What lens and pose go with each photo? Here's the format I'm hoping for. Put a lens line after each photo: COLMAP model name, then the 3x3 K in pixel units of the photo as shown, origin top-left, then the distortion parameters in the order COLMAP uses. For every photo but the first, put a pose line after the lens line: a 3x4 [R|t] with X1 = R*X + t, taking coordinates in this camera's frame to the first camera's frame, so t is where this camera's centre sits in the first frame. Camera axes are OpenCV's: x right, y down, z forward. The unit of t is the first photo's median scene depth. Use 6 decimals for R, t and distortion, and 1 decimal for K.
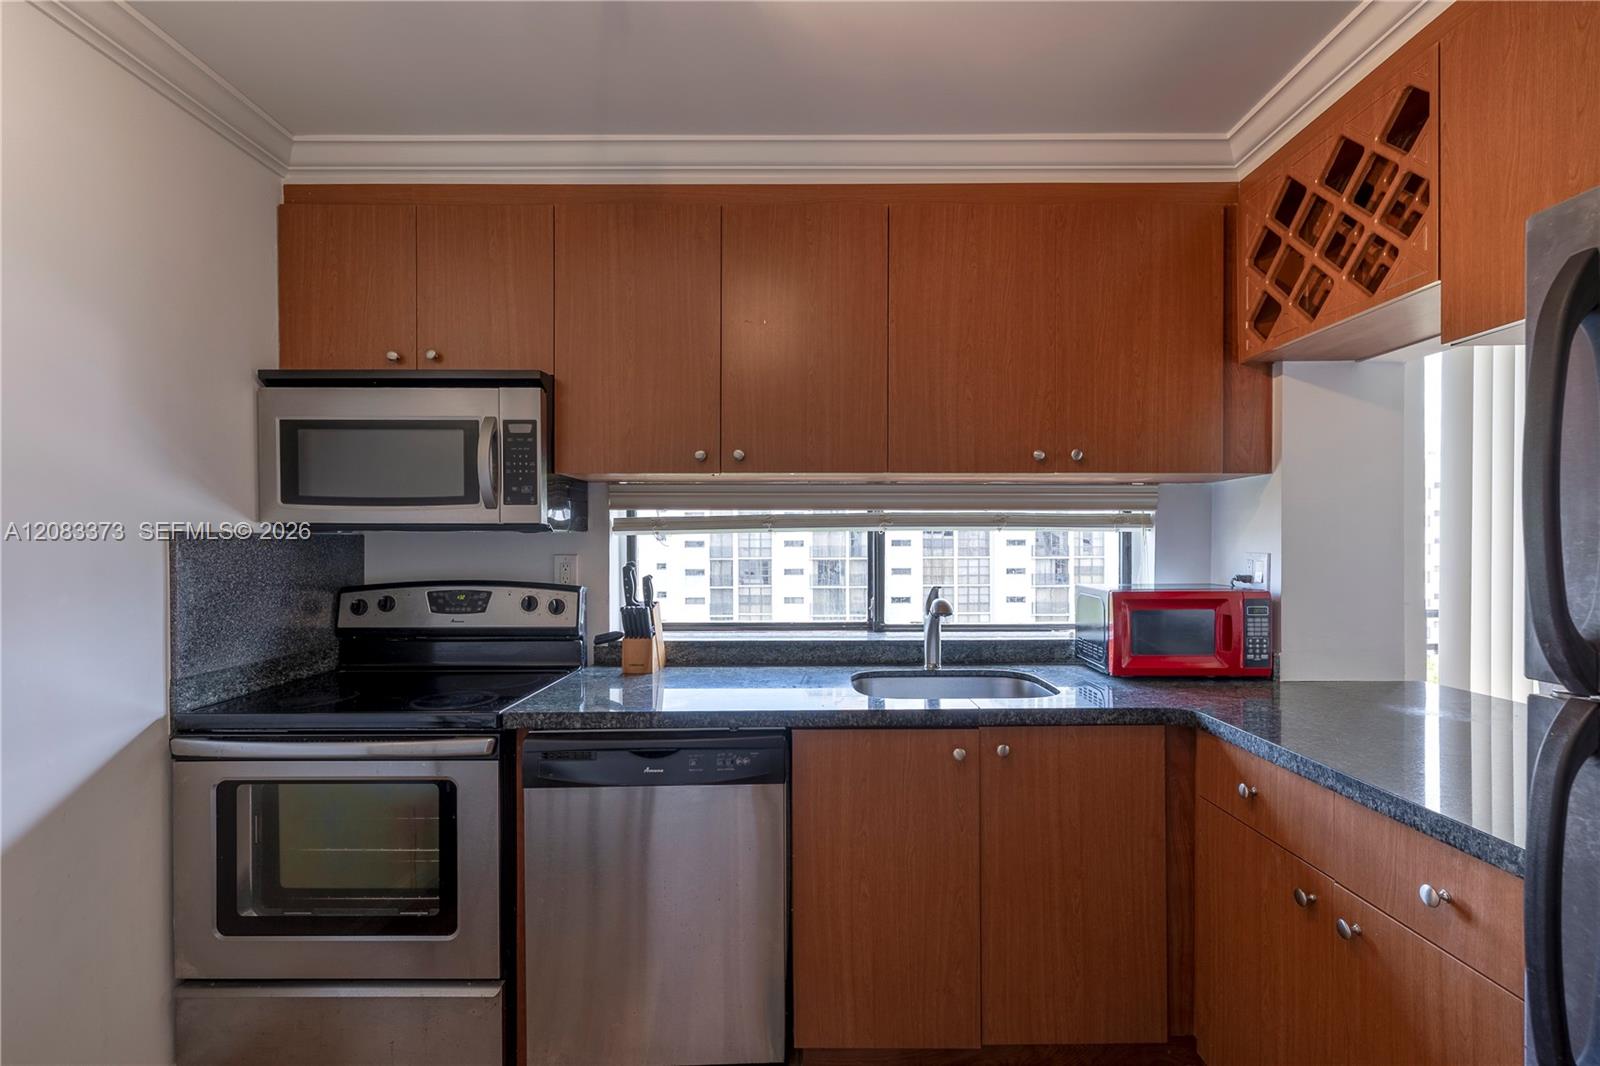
lens RADIAL K [[701.0, 0, 802.3], [0, 701.0, 548.0], [0, 0, 1]] dist [0.001160, 0.000225]
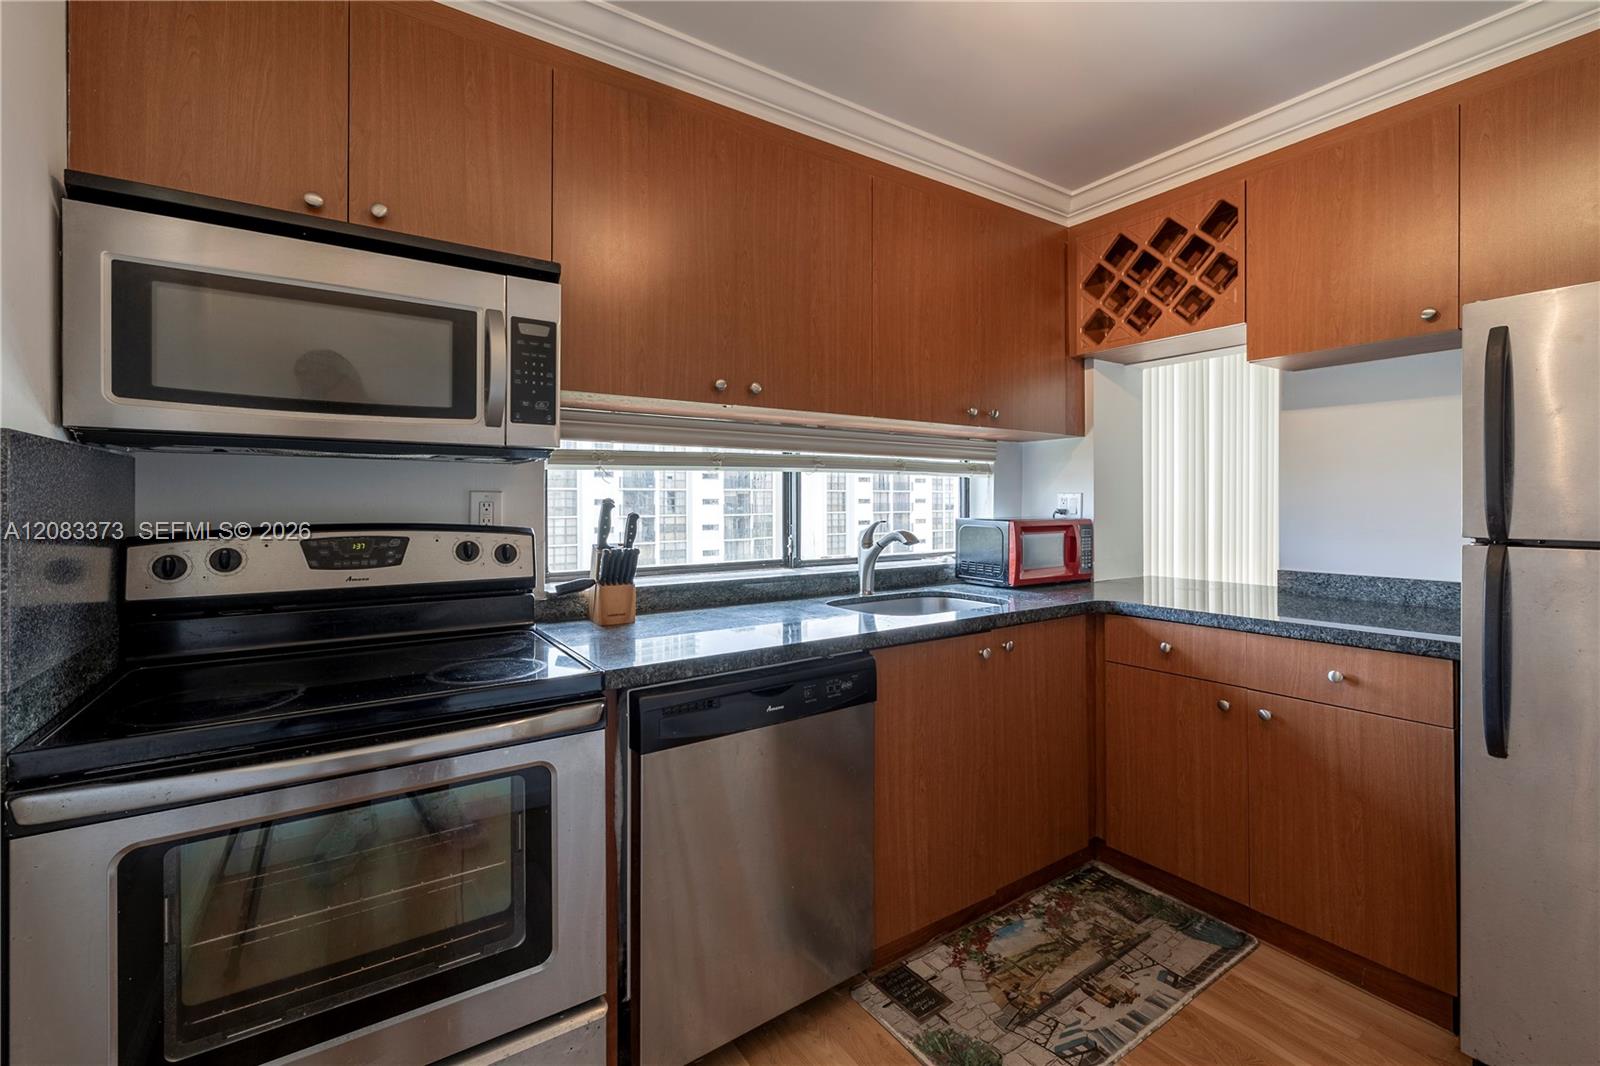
lens RADIAL K [[693.4, 0, 799.1], [0, 693.4, 502.8], [0, 0, 1]] dist [-0.001217, -0.000007]
pose [[0.826921, 0.001800, 0.562316, -0.586349], [0.002860, 0.999968, -0.007405, 0.035822], [-0.562312, 0.007732, 0.826889, 0.160336]]
